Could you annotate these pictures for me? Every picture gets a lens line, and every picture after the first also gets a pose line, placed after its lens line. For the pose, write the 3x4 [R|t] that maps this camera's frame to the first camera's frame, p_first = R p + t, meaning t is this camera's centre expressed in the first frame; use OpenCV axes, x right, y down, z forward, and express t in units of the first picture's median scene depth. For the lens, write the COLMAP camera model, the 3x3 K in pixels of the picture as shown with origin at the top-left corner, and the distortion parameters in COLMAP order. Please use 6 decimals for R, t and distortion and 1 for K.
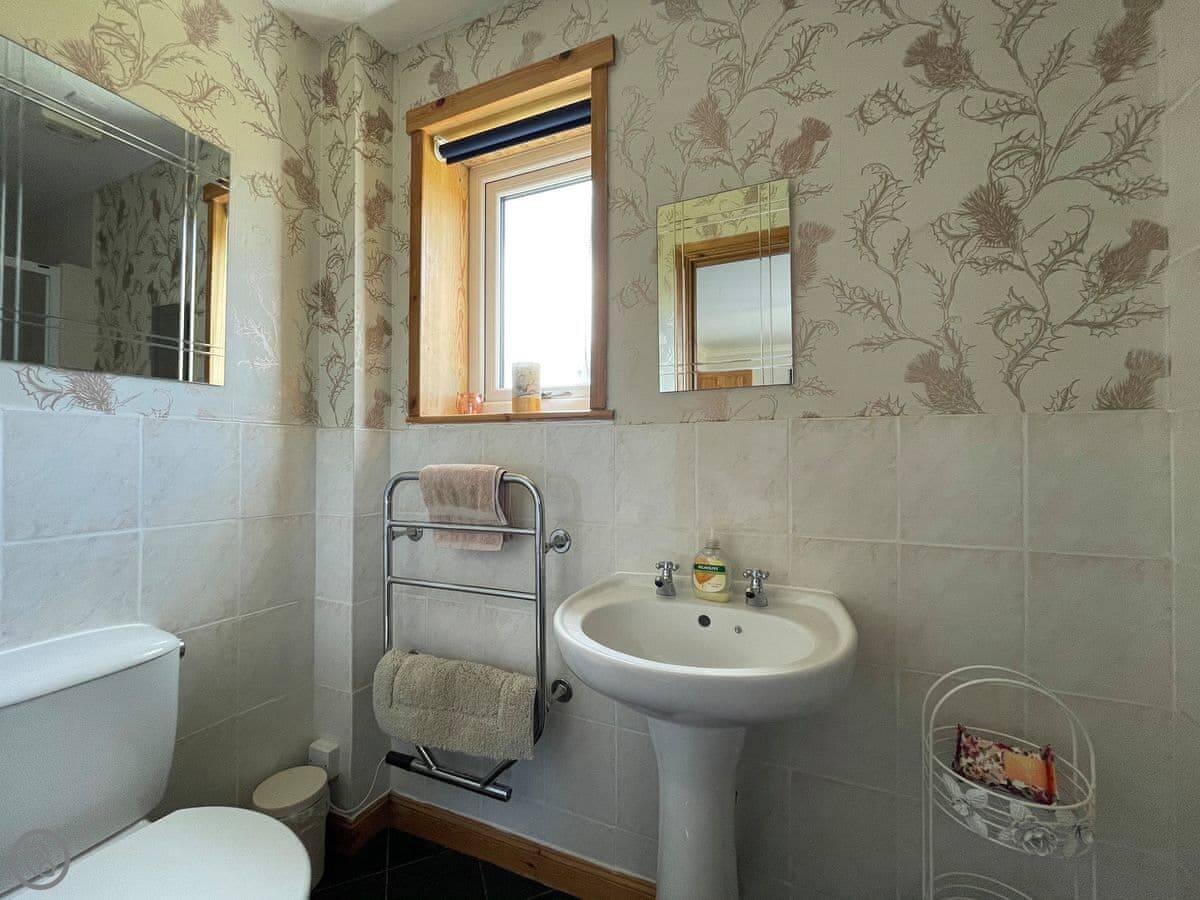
lens RADIAL K [[487.1, 0, 598.9], [0, 487.1, 448.9], [0, 0, 1]] dist [-0.000138, 0.000213]
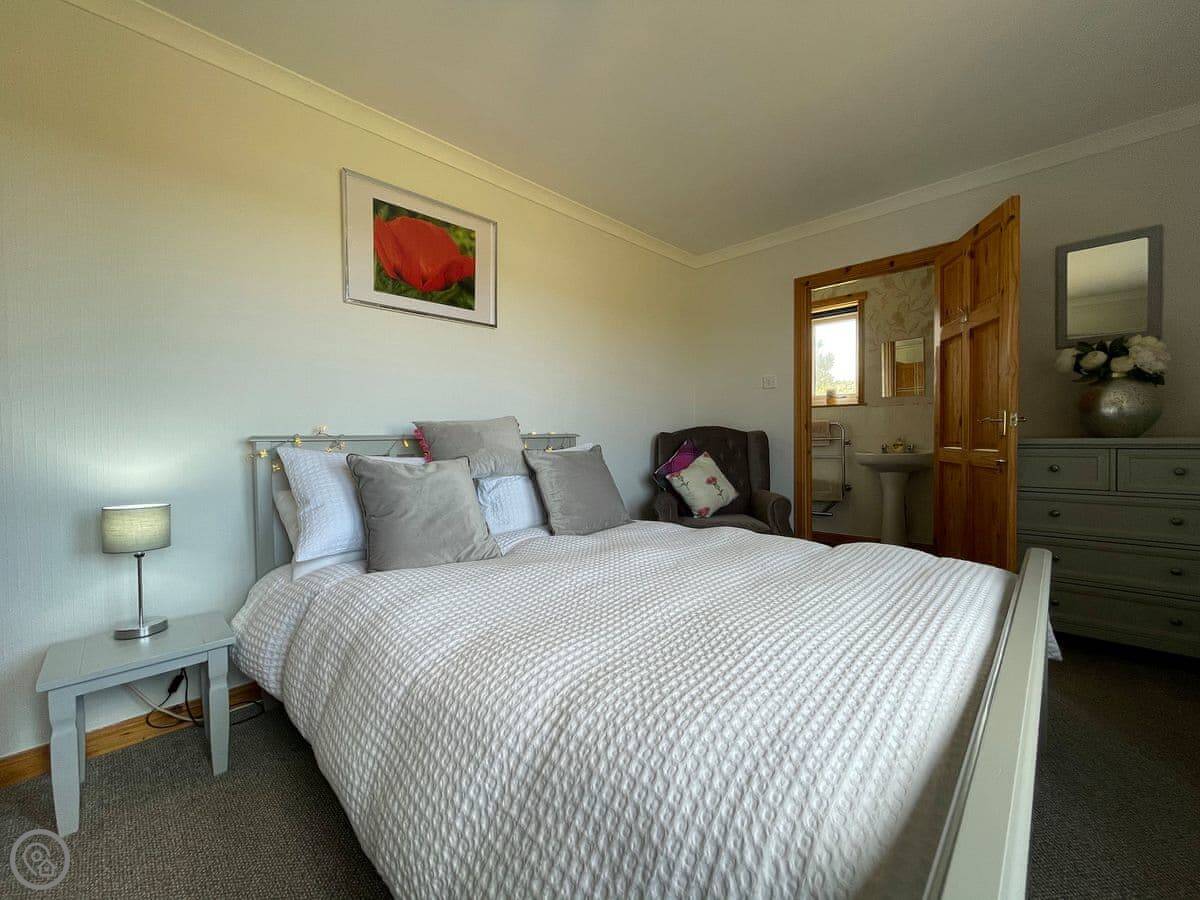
lens RADIAL K [[487.1, 0, 598.9], [0, 487.1, 448.9], [0, 0, 1]] dist [-0.000138, 0.000213]
pose [[0.939984, -0.002952, -0.341206, -0.556054], [0.010951, 0.999708, 0.021520, 0.145984], [0.341043, -0.023965, 0.939742, -2.797464]]
